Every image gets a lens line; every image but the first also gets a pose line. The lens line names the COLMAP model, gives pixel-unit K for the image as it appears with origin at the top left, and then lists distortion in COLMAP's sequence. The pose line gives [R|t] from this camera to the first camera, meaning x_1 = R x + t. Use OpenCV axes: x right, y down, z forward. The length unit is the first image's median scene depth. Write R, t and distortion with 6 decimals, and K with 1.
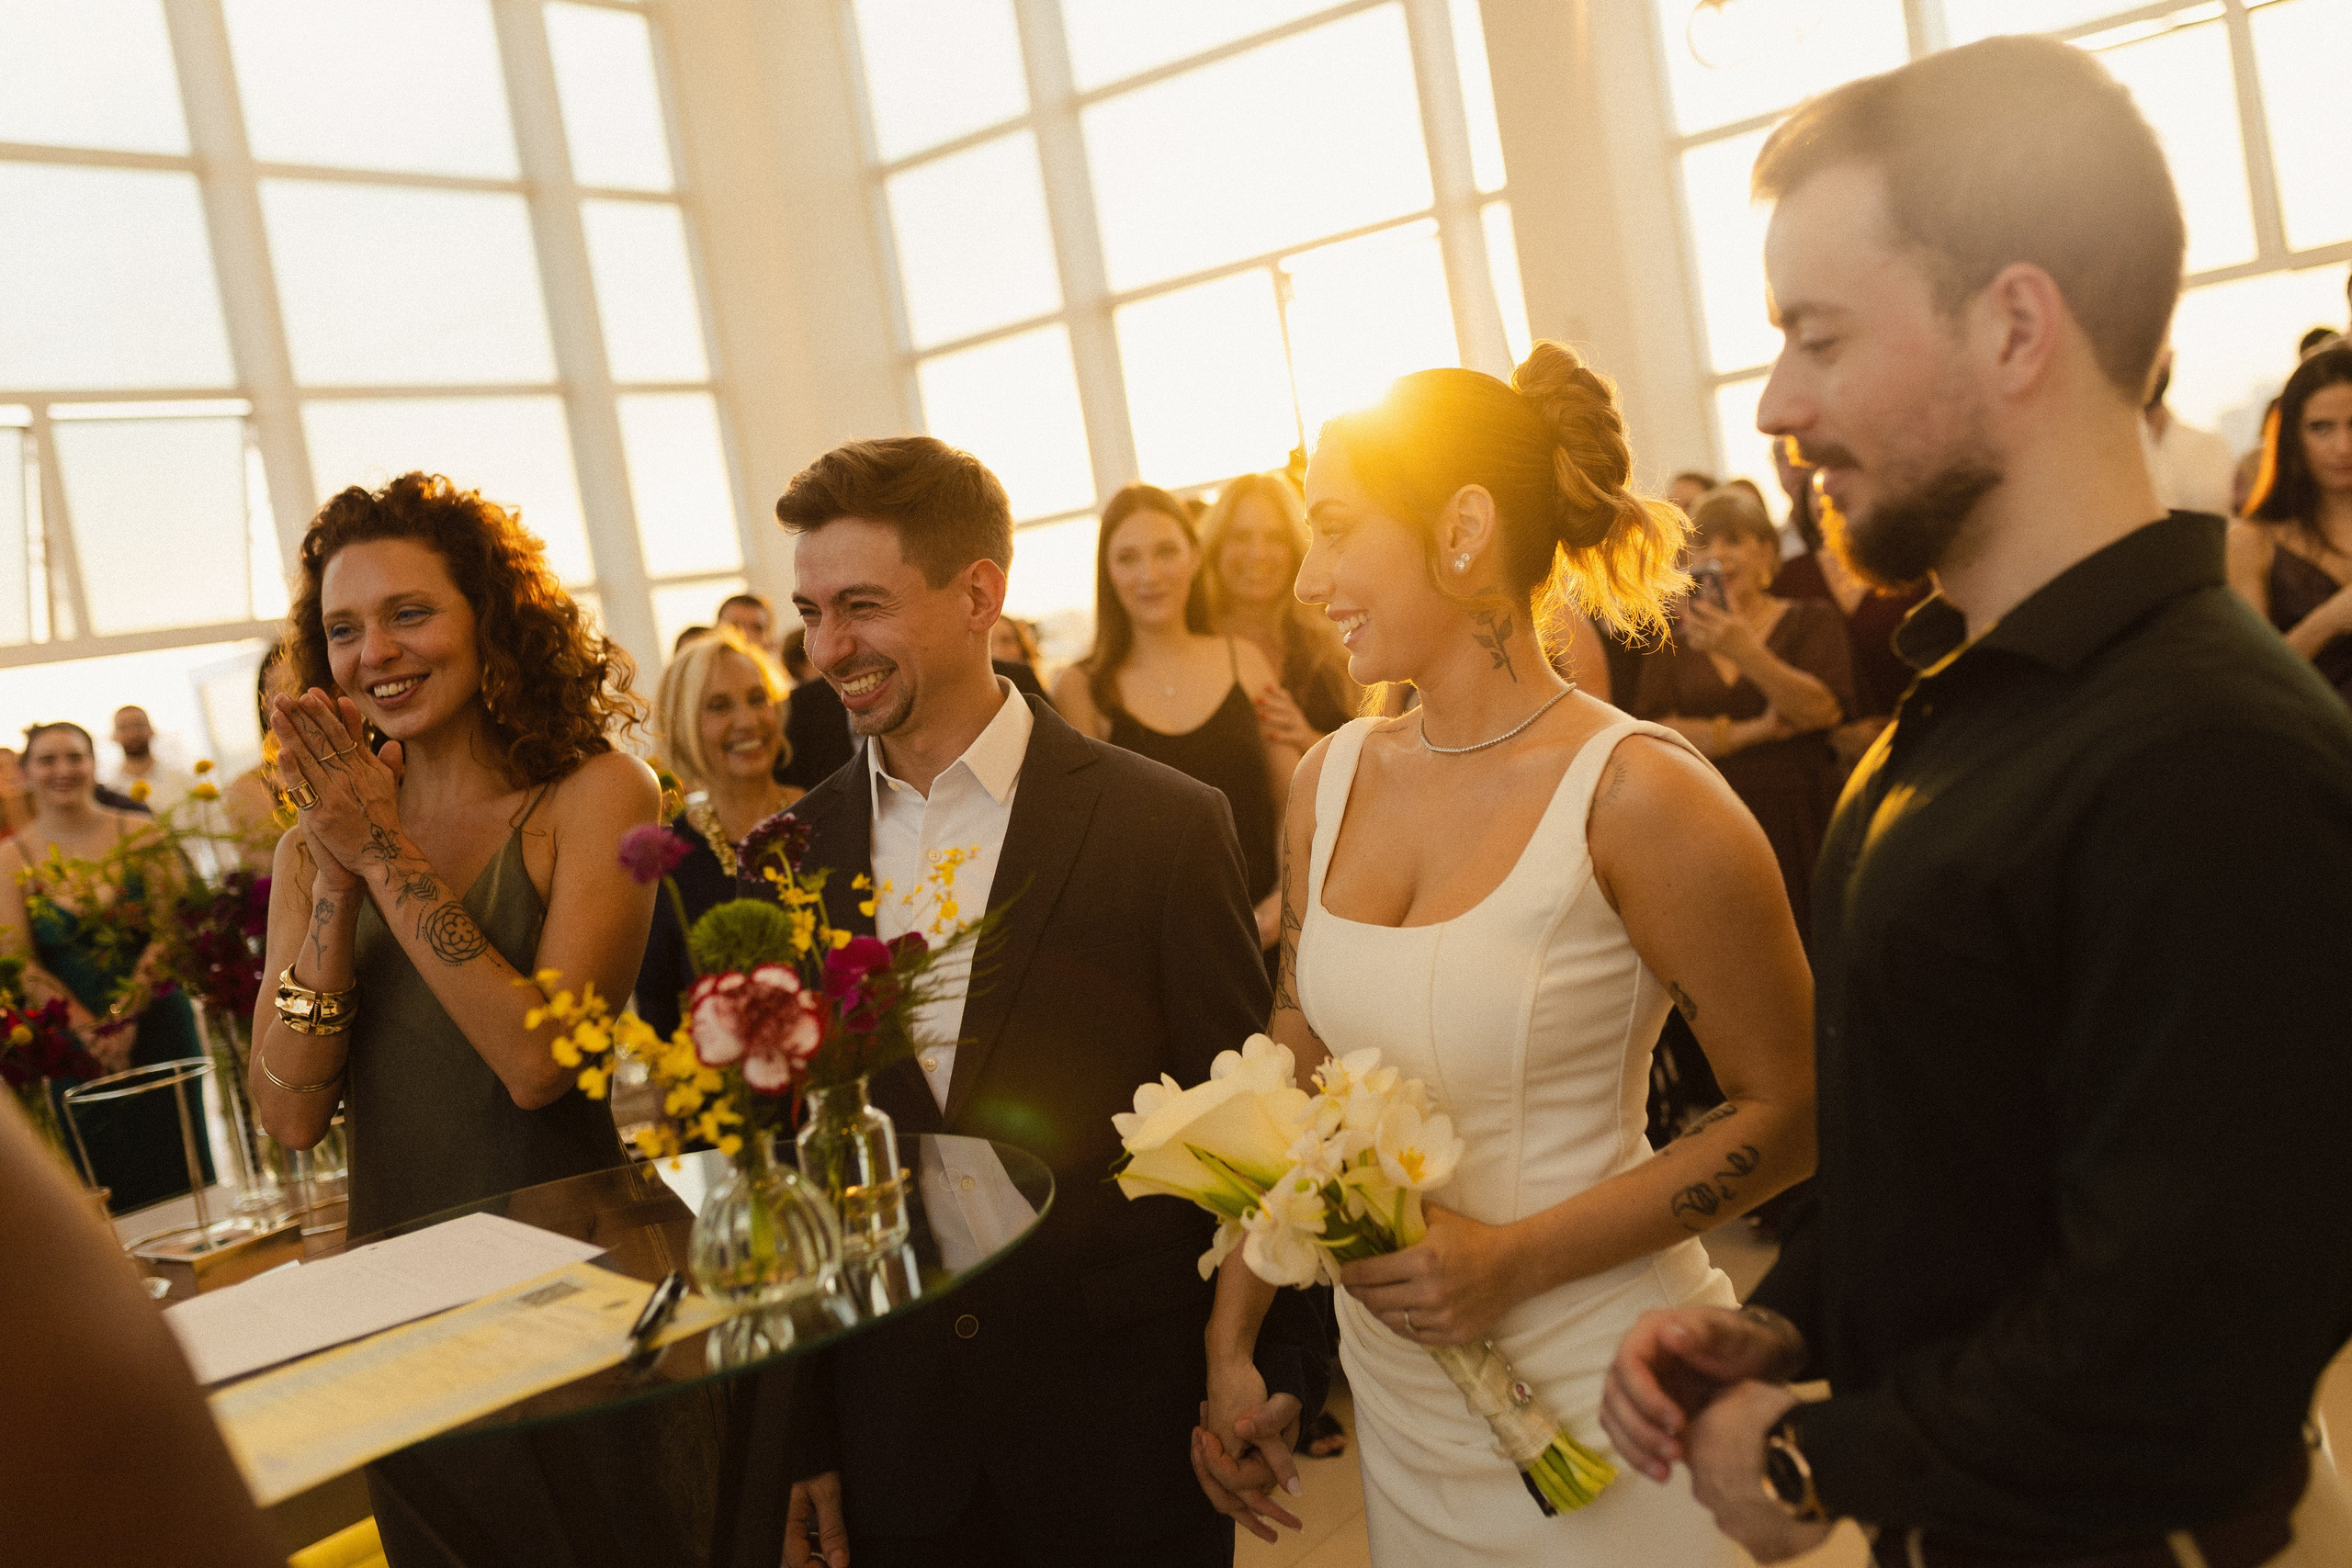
lens RADIAL K [[2229.3, 0, 1188.9], [0, 2229.3, 776.7], [0, 0, 1]] dist [-0.005280, 0.000000]
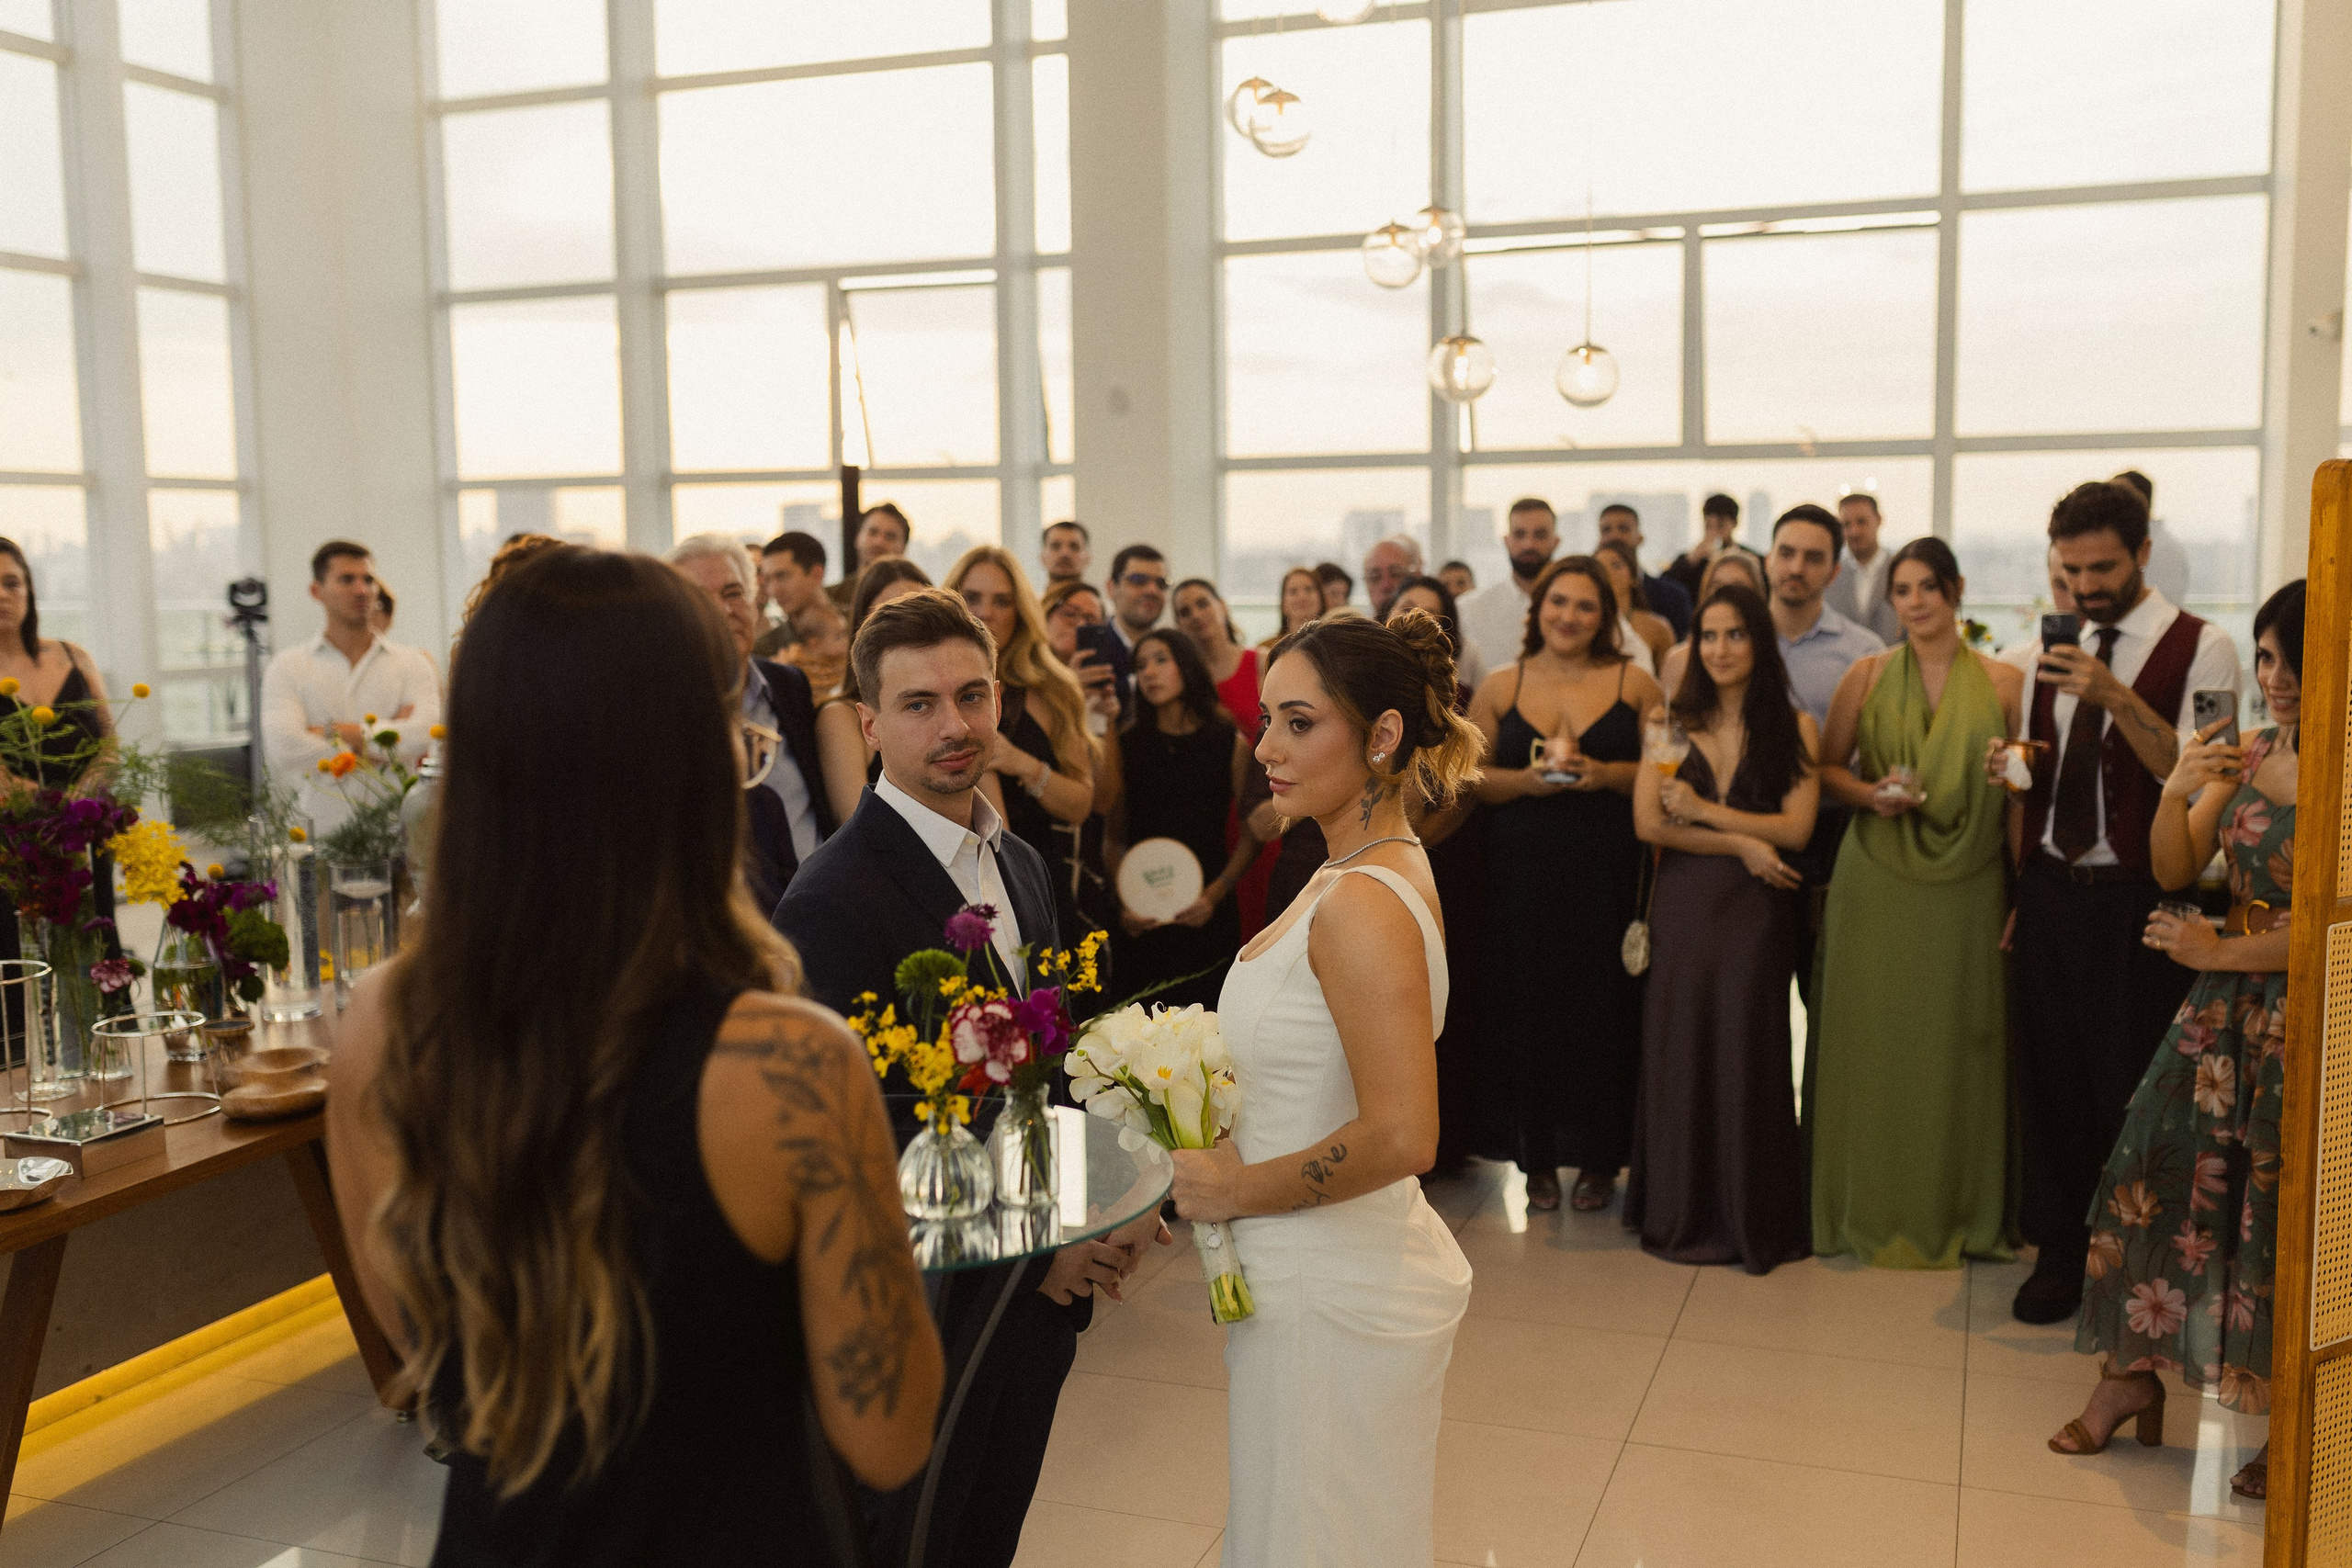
lens RADIAL K [[2210.3, 0, 1190.5], [0, 2210.3, 794.5], [0, 0, 1]] dist [-0.017854, 0.000000]
pose [[0.954051, 0.121822, 0.273761, -0.412253], [-0.125918, 0.992037, -0.002628, -0.056472], [-0.271901, -0.031964, 0.961794, -0.400800]]
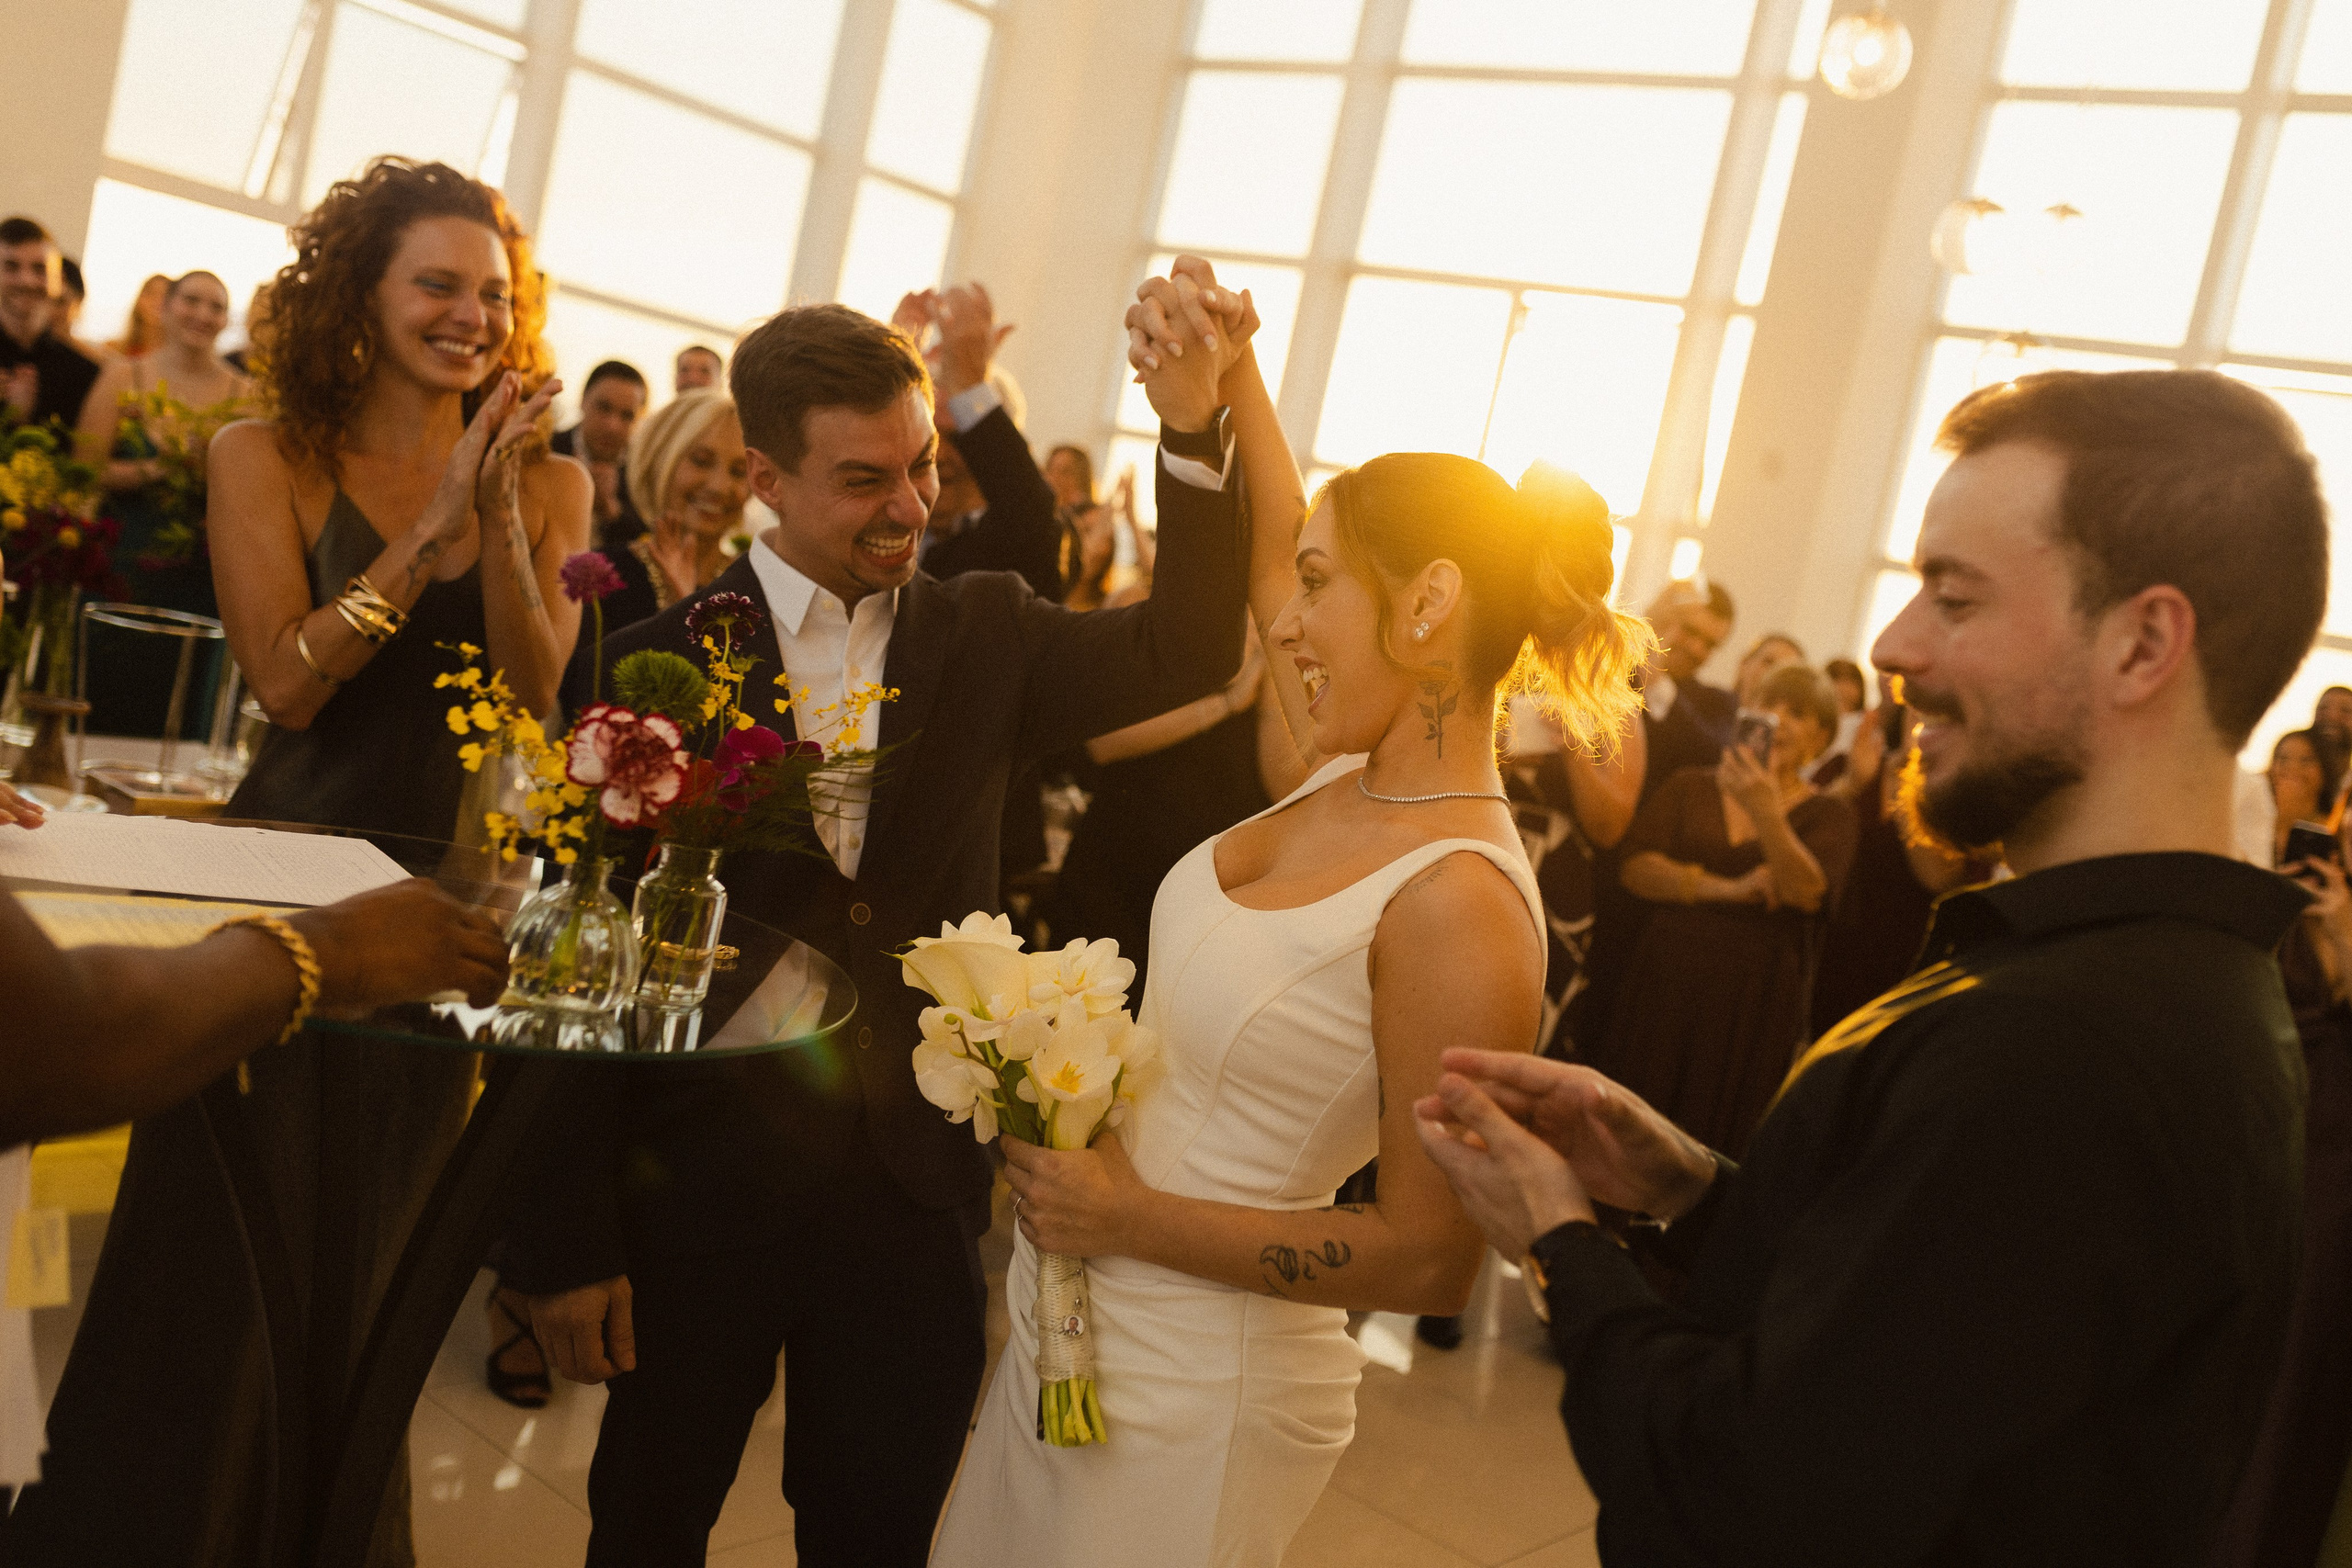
lens RADIAL K [[2229.3, 0, 1197.2], [0, 2229.3, 759.4], [0, 0, 1]] dist [-0.005280, 0.000000]
pose [[0.927841, 0.371932, -0.027908, 0.076874], [-0.371472, 0.928221, 0.020349, -0.012311], [0.033473, -0.008514, 0.999403, -0.061944]]
